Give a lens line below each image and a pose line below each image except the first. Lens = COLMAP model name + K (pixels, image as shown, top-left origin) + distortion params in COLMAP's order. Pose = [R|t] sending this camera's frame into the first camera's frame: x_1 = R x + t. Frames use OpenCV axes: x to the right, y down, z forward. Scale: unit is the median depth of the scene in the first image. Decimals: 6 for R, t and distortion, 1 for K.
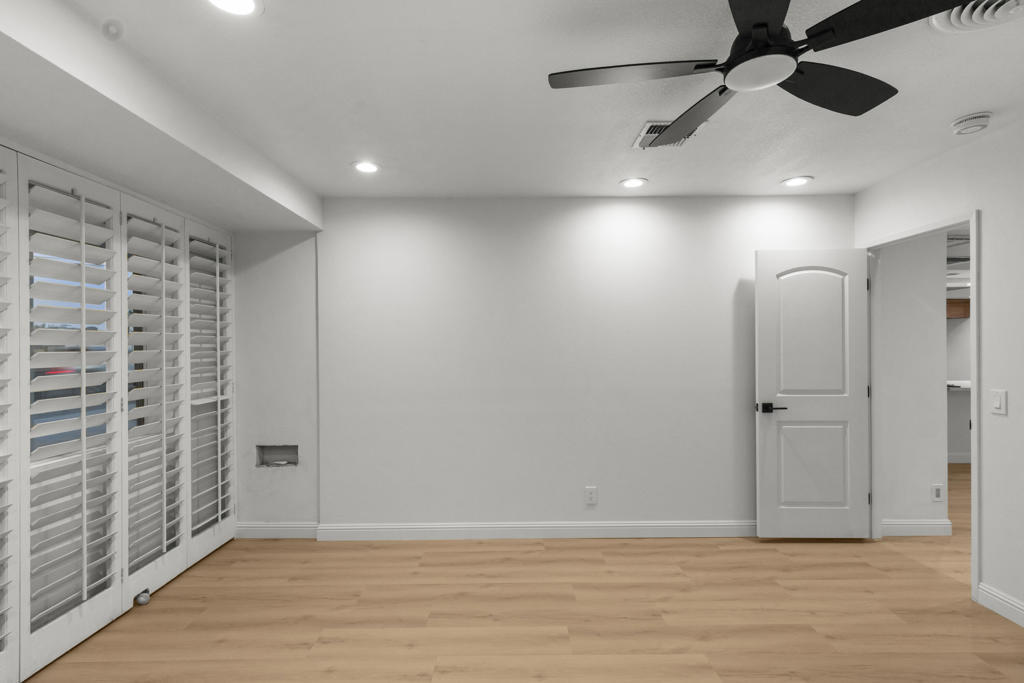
lens RADIAL K [[479.0, 0, 509.7], [0, 479.0, 347.0], [0, 0, 1]] dist [0.004504, -0.000422]
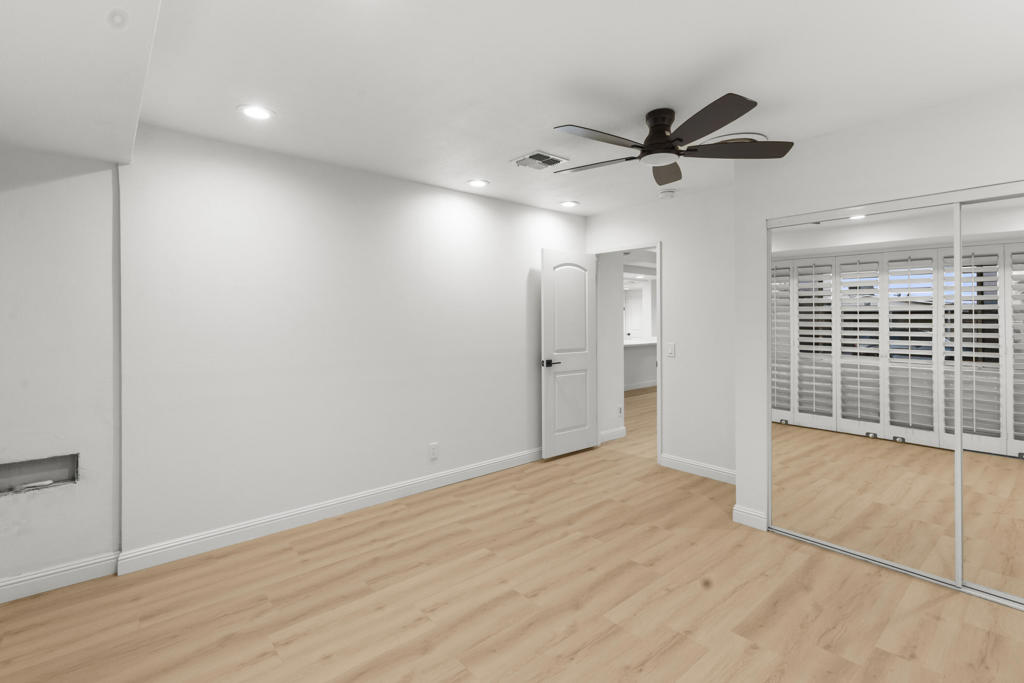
lens RADIAL K [[489.2, 0, 514.8], [0, 489.2, 317.1], [0, 0, 1]] dist [0.002517, -0.000519]
pose [[0.747714, 0.006586, 0.663988, -0.502057], [-0.002331, 0.999971, -0.007293, 0.004739], [-0.664017, 0.003905, 0.747707, 0.016558]]
